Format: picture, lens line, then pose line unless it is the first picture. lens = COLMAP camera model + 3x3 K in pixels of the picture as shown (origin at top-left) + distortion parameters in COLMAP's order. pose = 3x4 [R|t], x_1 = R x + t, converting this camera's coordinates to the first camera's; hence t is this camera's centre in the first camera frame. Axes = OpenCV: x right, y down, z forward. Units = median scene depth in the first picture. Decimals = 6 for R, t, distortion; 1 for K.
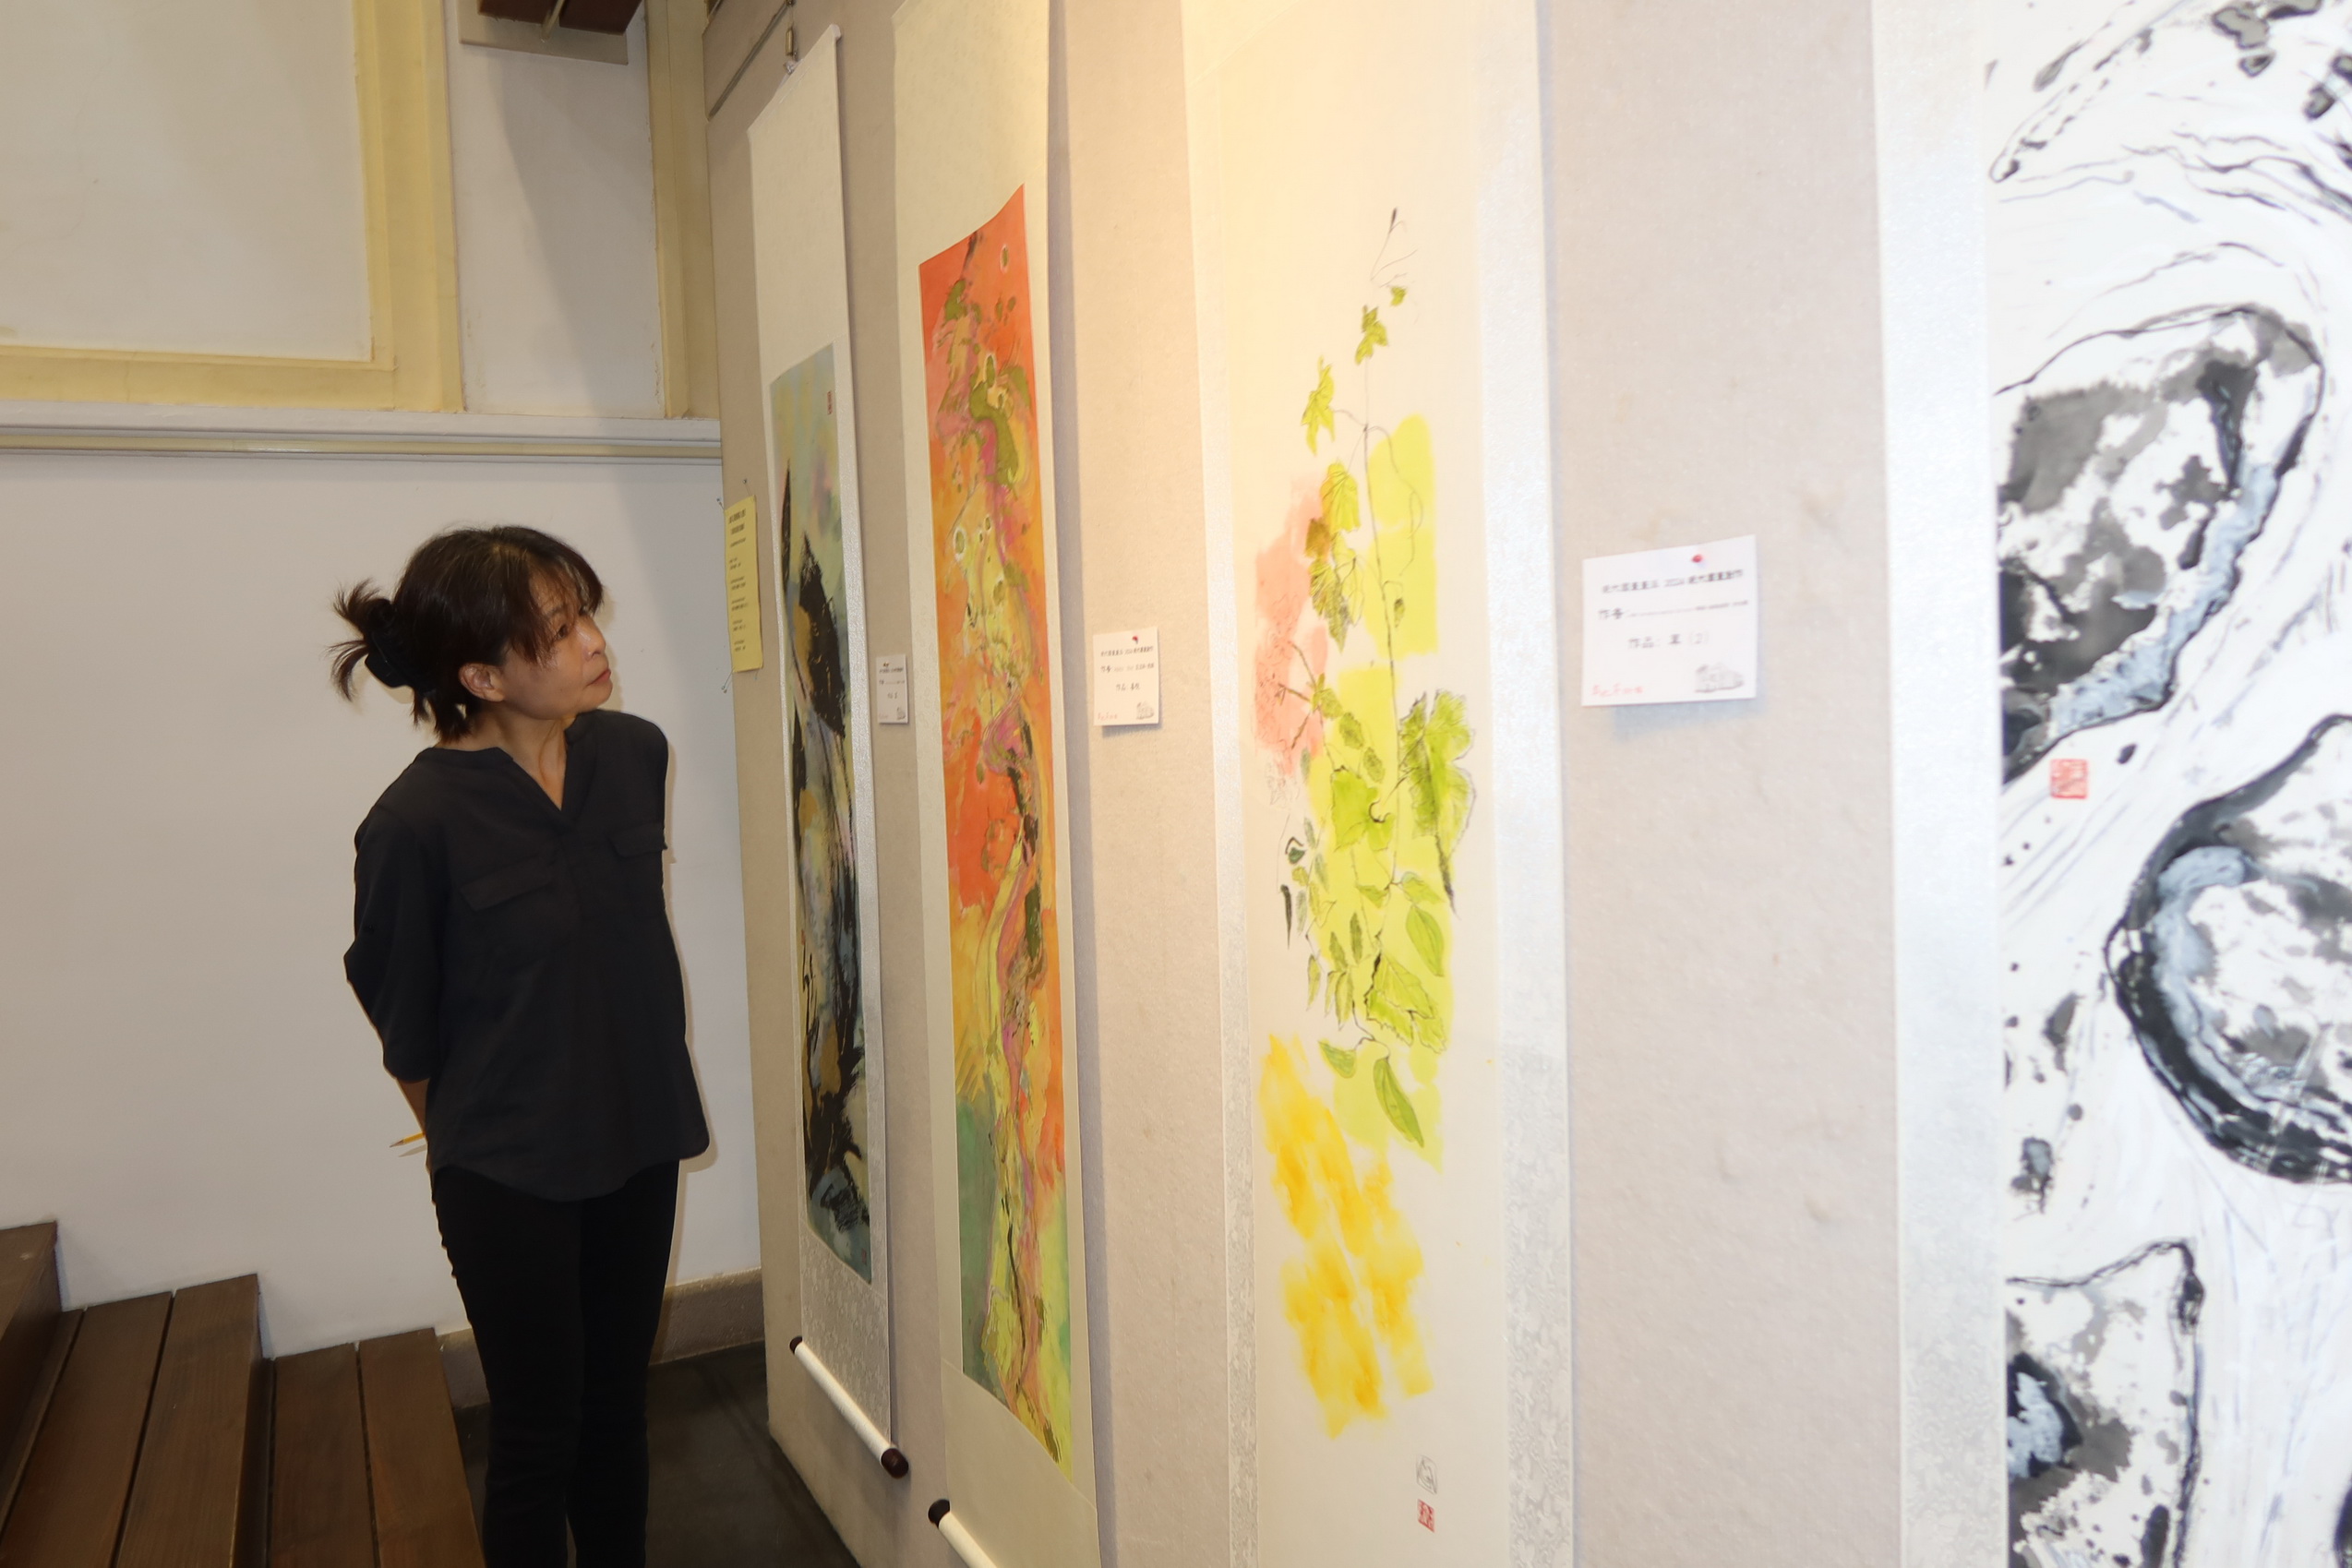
lens RADIAL K [[1631.5, 0, 1176.0], [0, 1631.5, 784.0], [0, 0, 1]] dist [-0.020303, 0.002323]
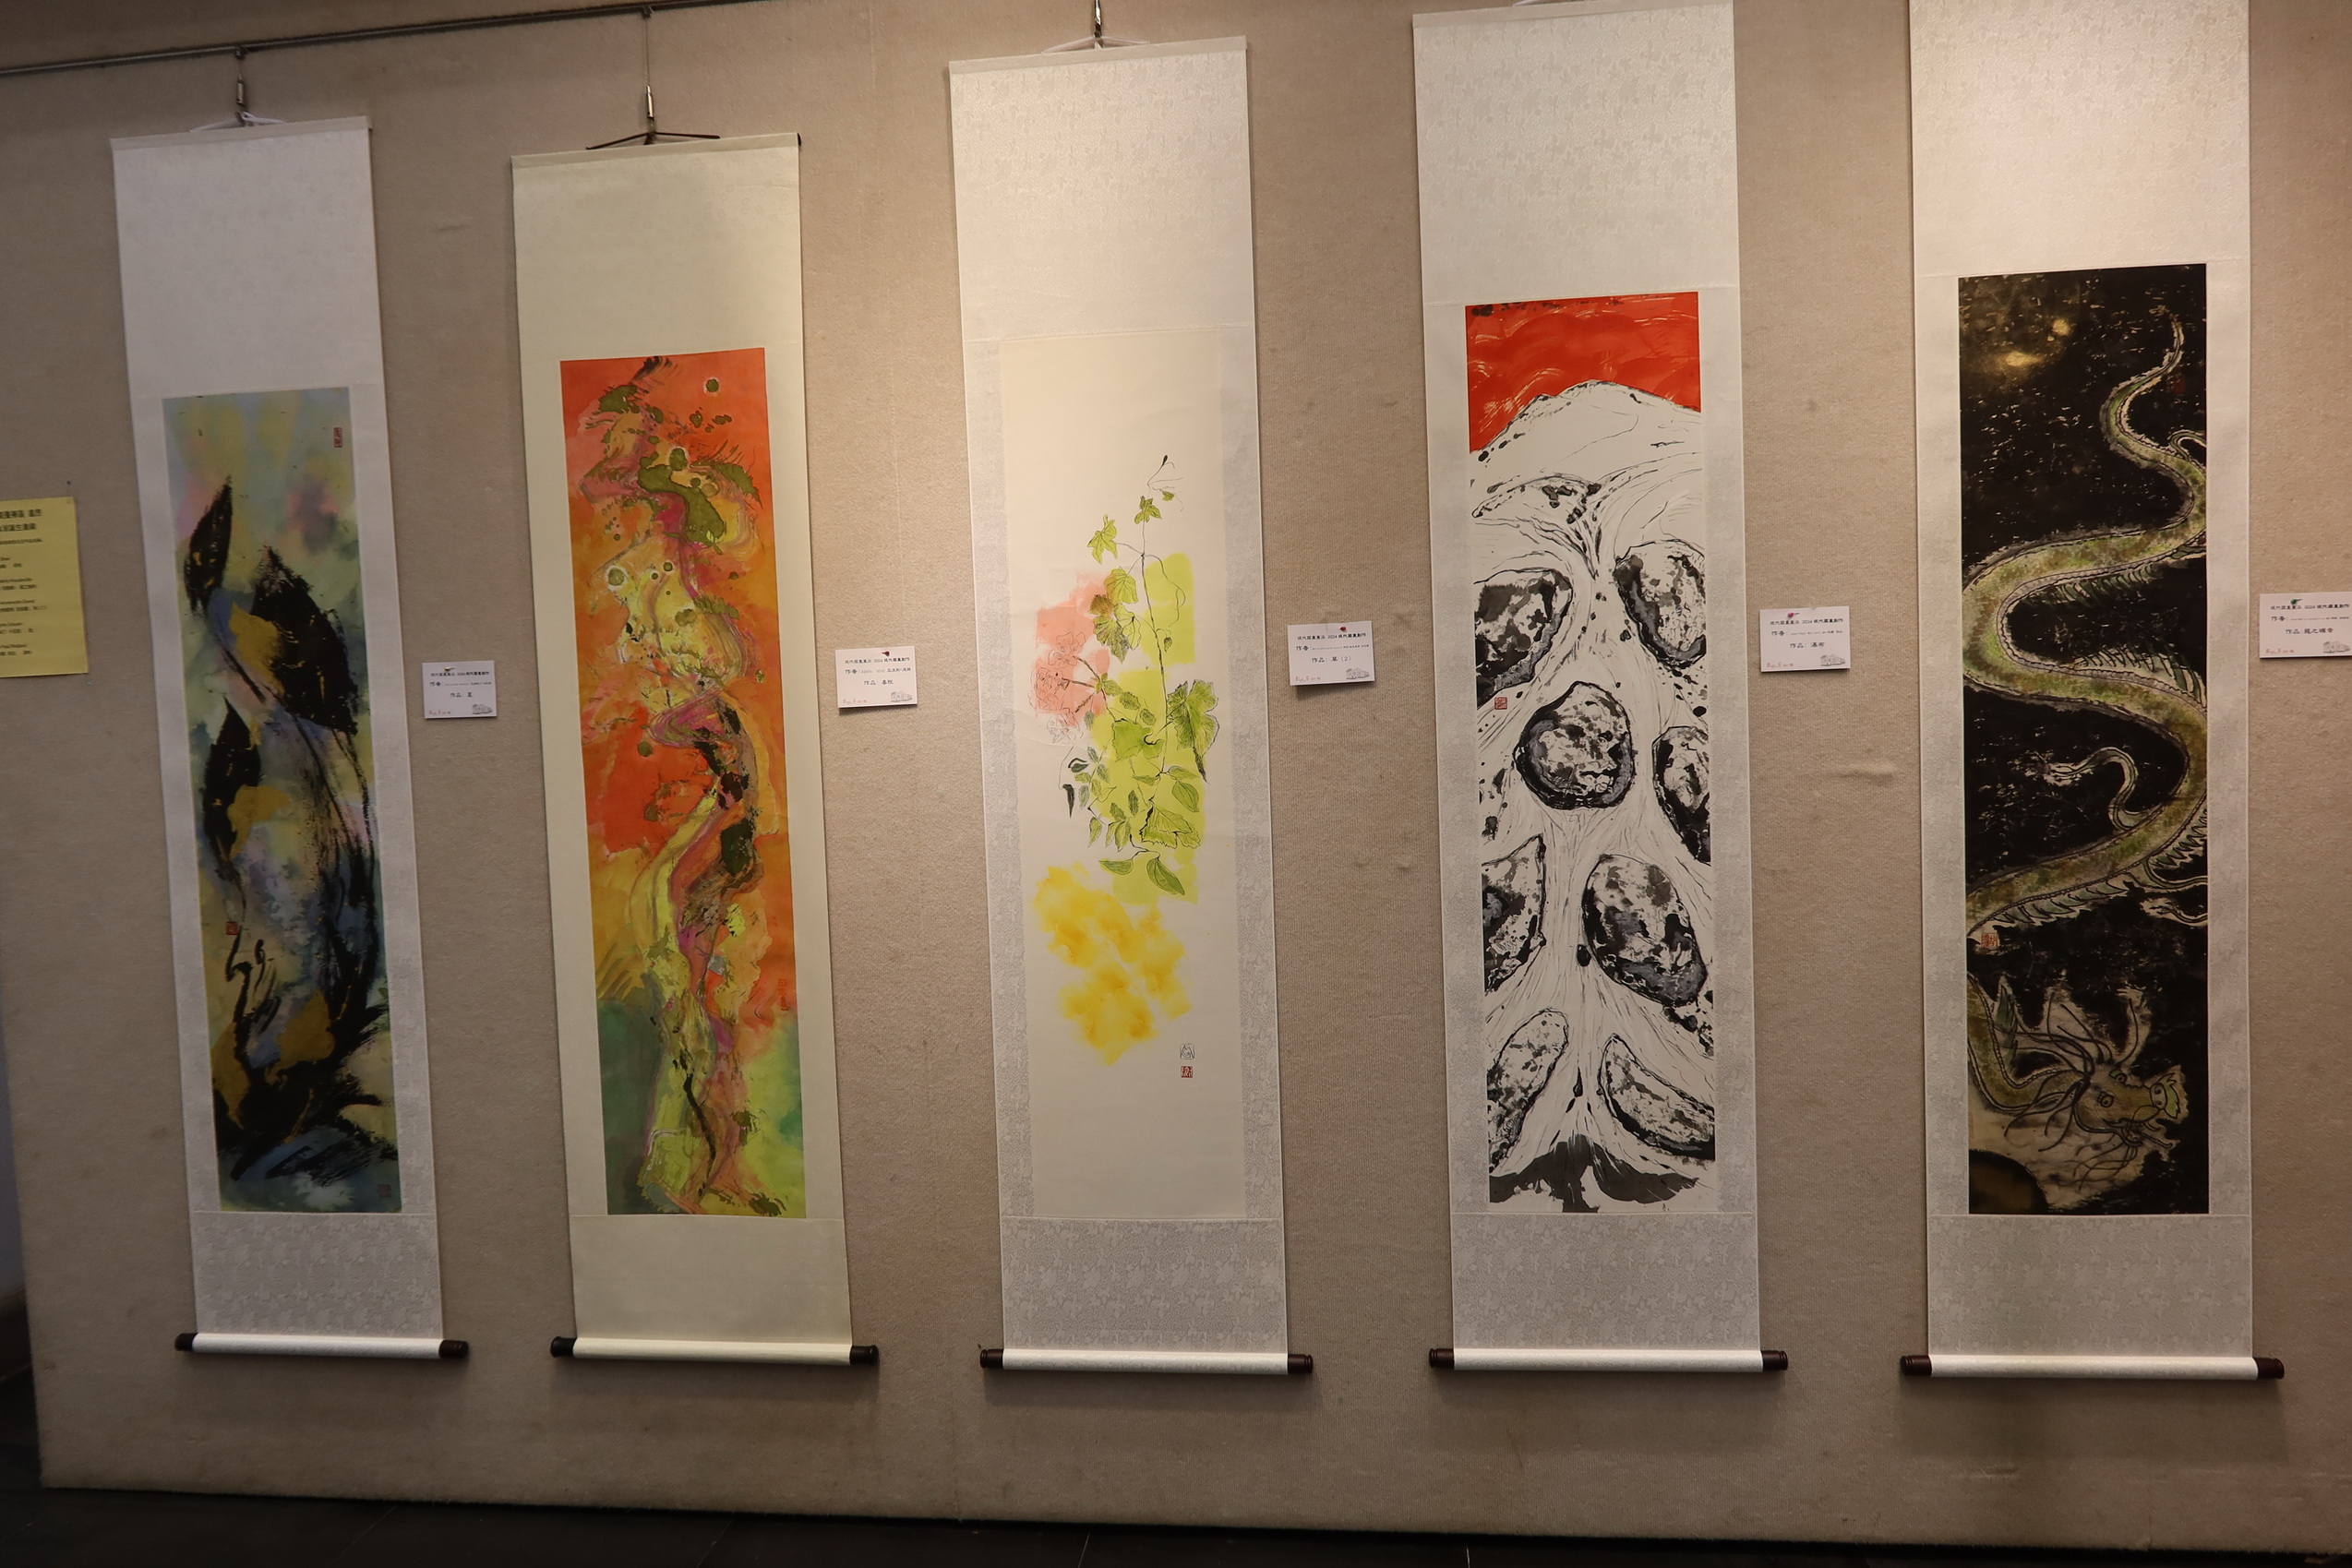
lens RADIAL K [[1631.5, 0, 1176.0], [0, 1631.5, 784.0], [0, 0, 1]] dist [-0.020303, 0.002323]
pose [[0.574830, -0.051038, 0.816680, -1.495048], [0.058981, 0.998041, 0.020858, 0.031032], [-0.816144, 0.036179, 0.576714, -0.213419]]
